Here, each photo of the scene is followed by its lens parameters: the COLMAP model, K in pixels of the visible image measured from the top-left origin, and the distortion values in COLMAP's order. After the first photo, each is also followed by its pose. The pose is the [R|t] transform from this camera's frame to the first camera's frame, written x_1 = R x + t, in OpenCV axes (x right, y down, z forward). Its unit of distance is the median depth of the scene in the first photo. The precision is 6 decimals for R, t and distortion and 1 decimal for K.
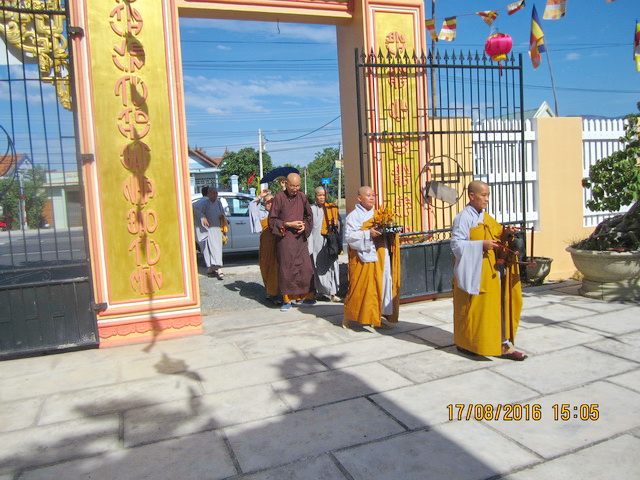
lens RADIAL K [[521.9, 0, 321.9], [0, 521.9, 240.6], [0, 0, 1]] dist [-0.054336, 0.014309]
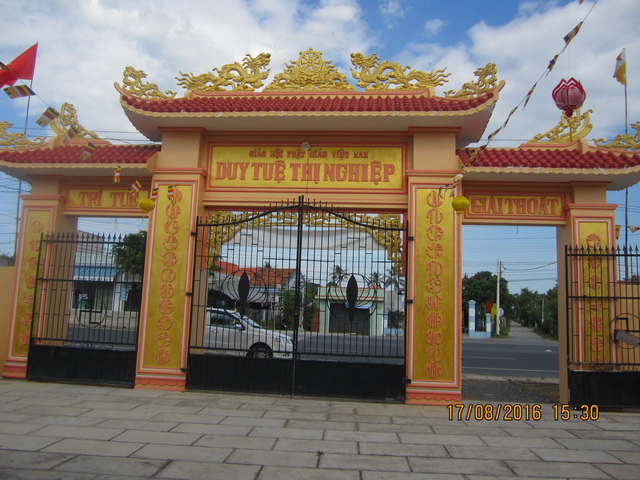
lens RADIAL K [[521.9, 0, 321.9], [0, 521.9, 240.6], [0, 0, 1]] dist [-0.054336, 0.014309]
pose [[0.903328, 0.030458, -0.427868, 0.064267], [-0.125038, 0.972854, -0.194731, 0.032530], [0.410322, 0.229406, 0.882615, -0.754176]]
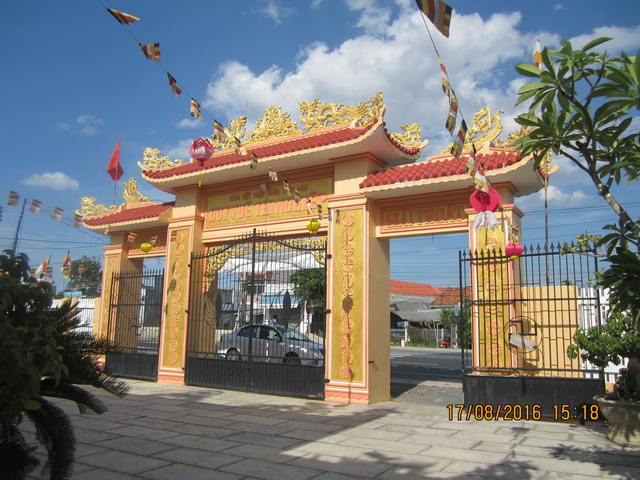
lens RADIAL K [[521.9, 0, 321.9], [0, 521.9, 240.6], [0, 0, 1]] dist [-0.054336, 0.014309]
pose [[0.620548, -0.056627, -0.782121, 1.075300], [-0.112159, 0.980725, -0.159996, -0.079505], [0.776106, 0.187007, 0.602236, -0.360797]]
